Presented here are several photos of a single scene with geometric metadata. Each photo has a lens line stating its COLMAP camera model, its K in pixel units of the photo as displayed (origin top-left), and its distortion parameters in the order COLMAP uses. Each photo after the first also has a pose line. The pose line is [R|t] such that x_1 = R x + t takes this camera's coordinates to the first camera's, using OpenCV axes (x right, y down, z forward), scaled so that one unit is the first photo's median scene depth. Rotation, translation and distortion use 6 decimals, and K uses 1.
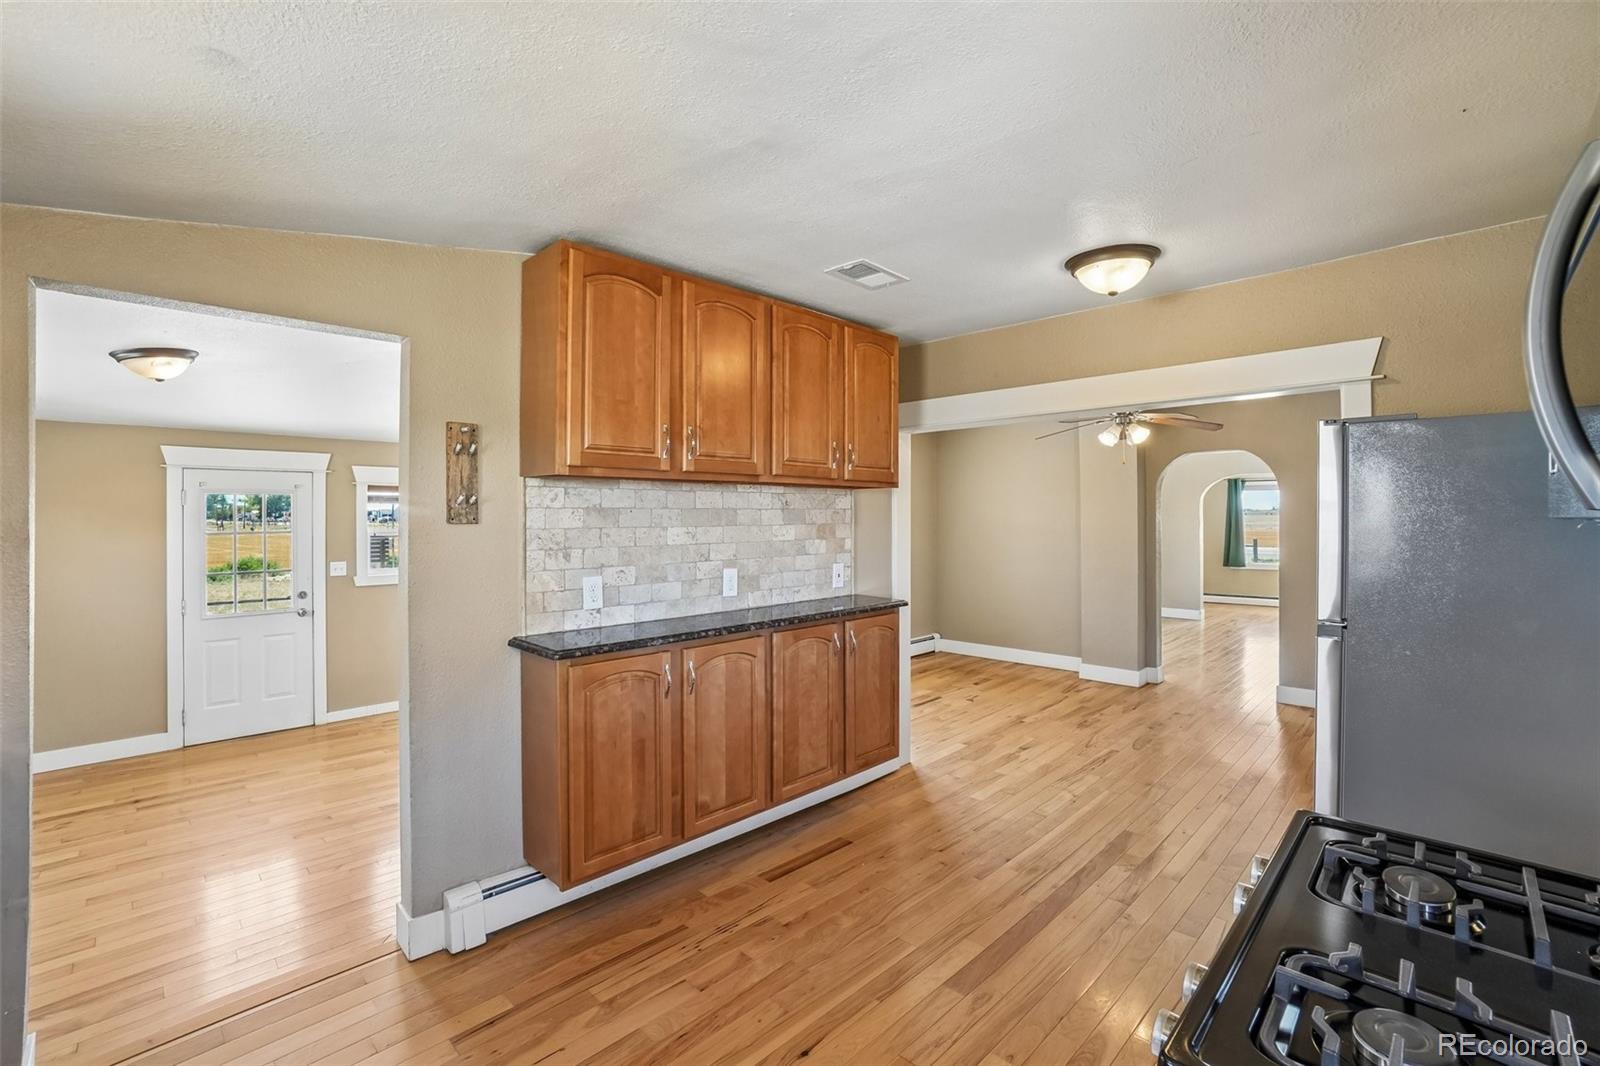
lens RADIAL K [[688.6, 0, 796.5], [0, 688.6, 516.5], [0, 0, 1]] dist [-0.057601, -0.000040]
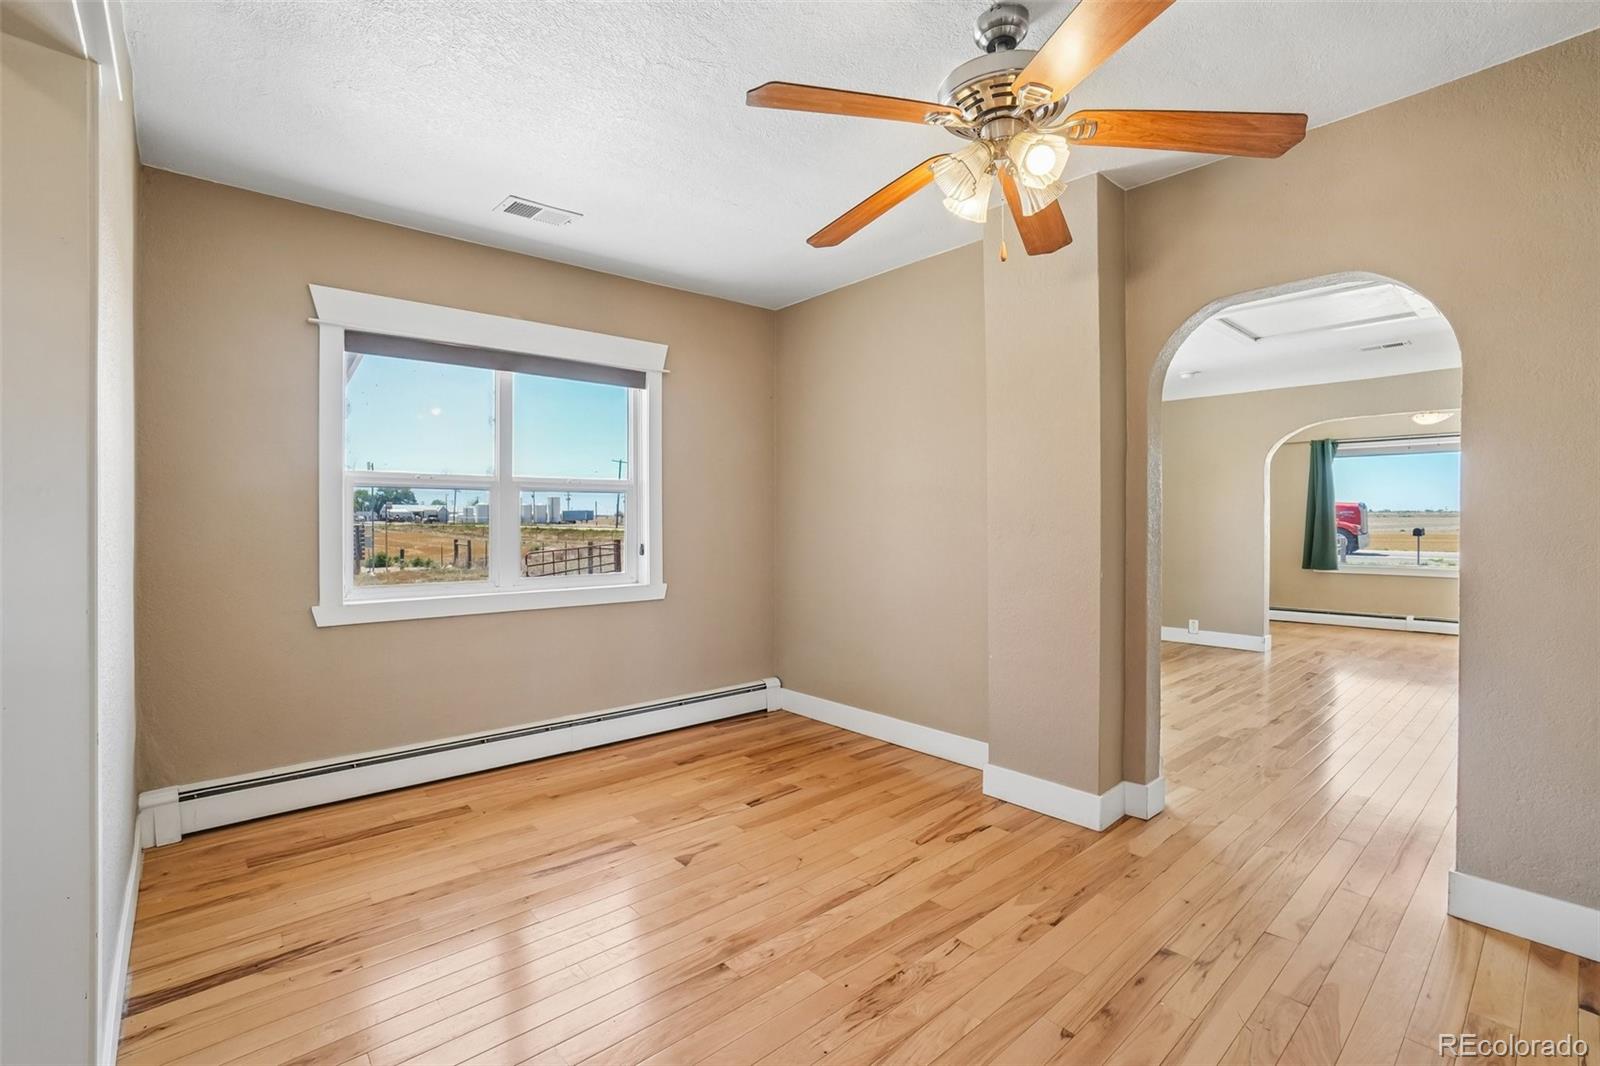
lens RADIAL K [[729.0, 0, 777.8], [0, 729.0, 523.7], [0, 0, 1]] dist [-0.063364, 0.019746]
pose [[0.997327, 0.002537, -0.073025, 0.254137], [-0.001649, 0.999924, 0.012214, 0.034546], [0.073050, -0.012061, 0.997255, 0.400910]]
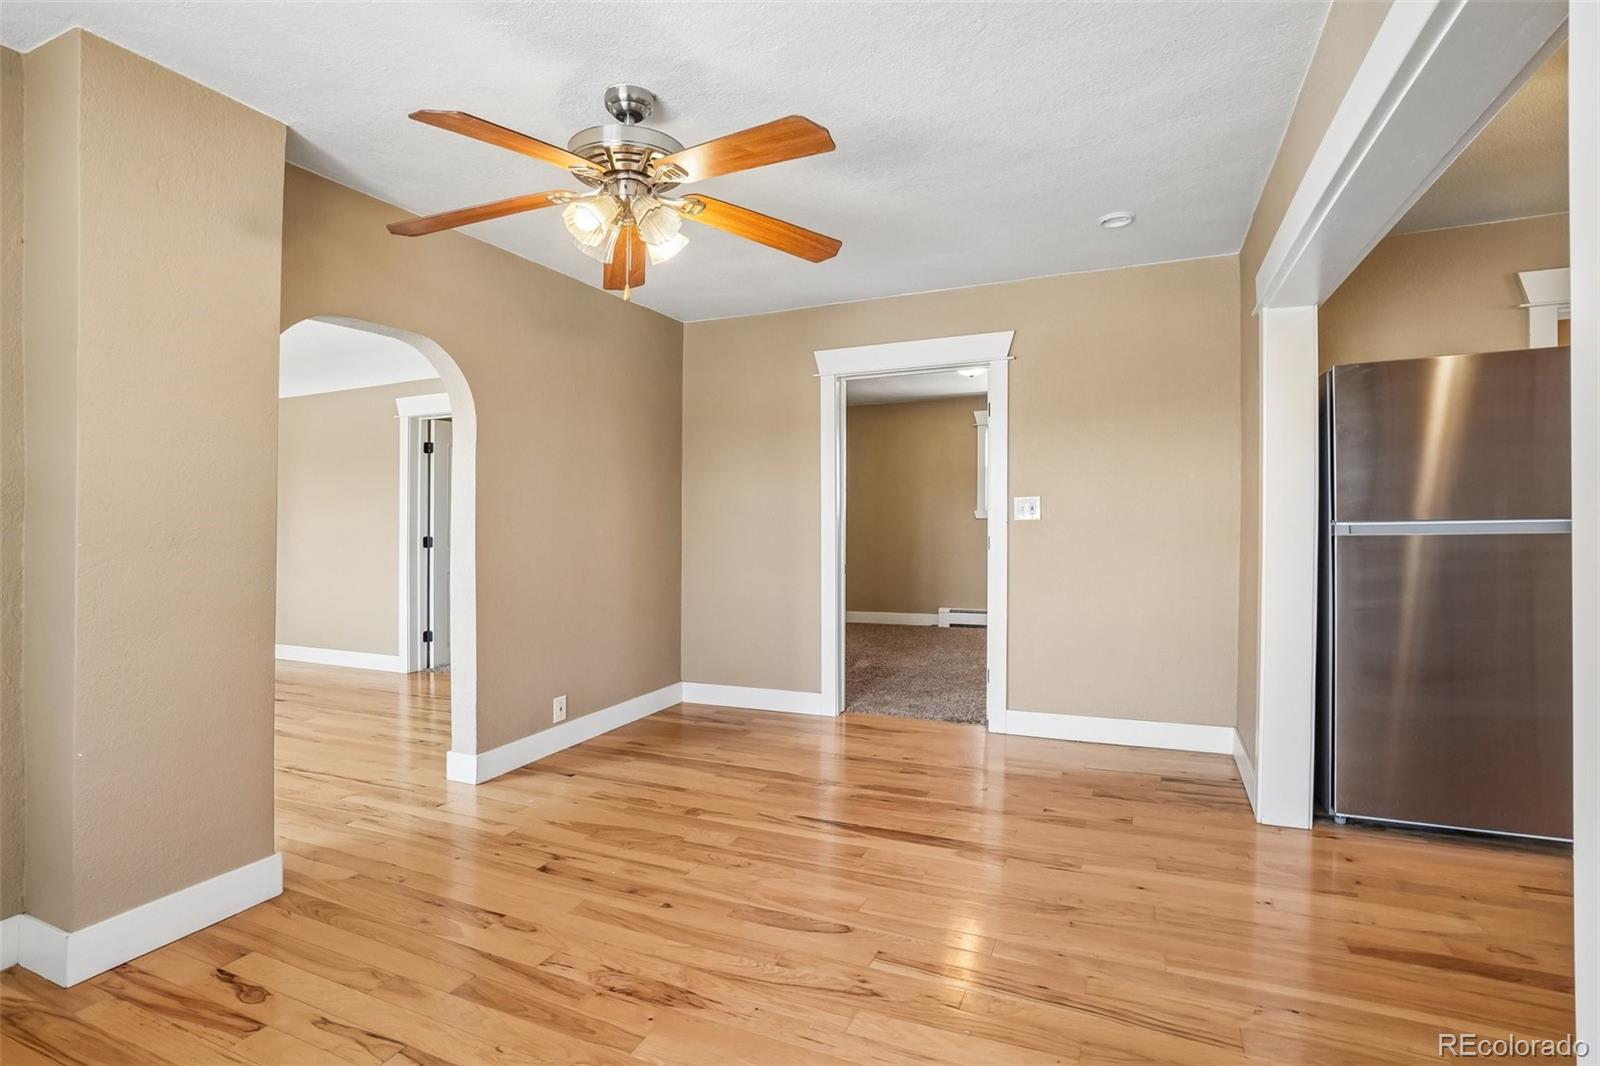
lens RADIAL K [[729.0, 0, 777.8], [0, 729.0, 523.7], [0, 0, 1]] dist [-0.063364, 0.019746]
pose [[-0.355119, 0.010608, 0.934761, 0.042690], [0.009439, 0.999925, -0.007762, 0.046115], [-0.934773, 0.006067, -0.355193, 0.684030]]
